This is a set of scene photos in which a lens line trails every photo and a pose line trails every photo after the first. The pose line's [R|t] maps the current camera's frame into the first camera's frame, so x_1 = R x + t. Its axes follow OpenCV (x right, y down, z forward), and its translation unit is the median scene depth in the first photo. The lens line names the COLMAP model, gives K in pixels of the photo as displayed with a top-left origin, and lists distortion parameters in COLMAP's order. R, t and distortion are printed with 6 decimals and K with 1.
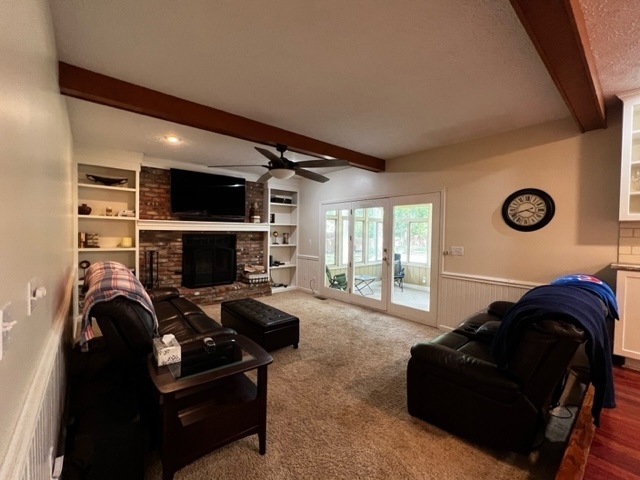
lens RADIAL K [[273.7, 0, 319.3], [0, 273.7, 237.7], [0, 0, 1]] dist [0.000748, -0.000811]
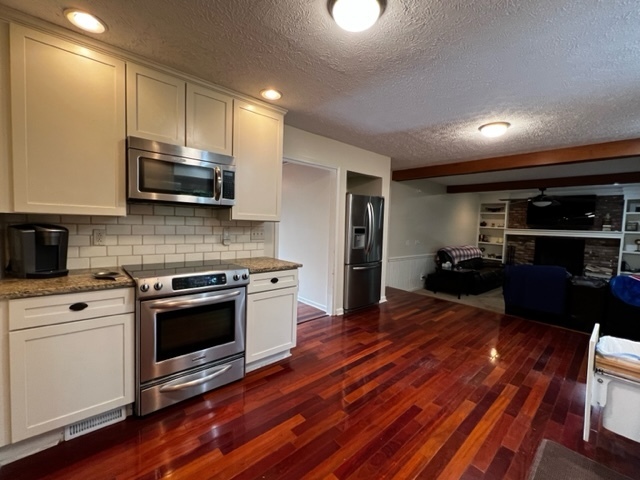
lens RADIAL K [[273.7, 0, 319.6], [0, 273.7, 238.8], [0, 0, 1]] dist [0.000748, -0.000811]
pose [[0.029535, 0.041714, -0.998693, 1.045697], [-0.053672, 0.997754, 0.040088, -0.002528], [0.998122, 0.052418, 0.031707, -0.296216]]
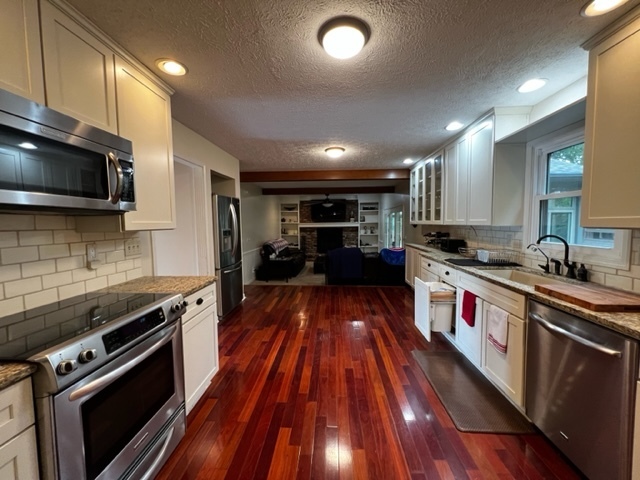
lens RADIAL K [[256.4, 0, 321.0], [0, 256.4, 239.0], [0, 0, 1]] dist [-0.000794, 0.000272]
pose [[0.728465, 0.022474, -0.684714, 0.950498], [0.005469, 0.999239, 0.038617, -0.009215], [0.685061, -0.031876, 0.727788, -0.493609]]
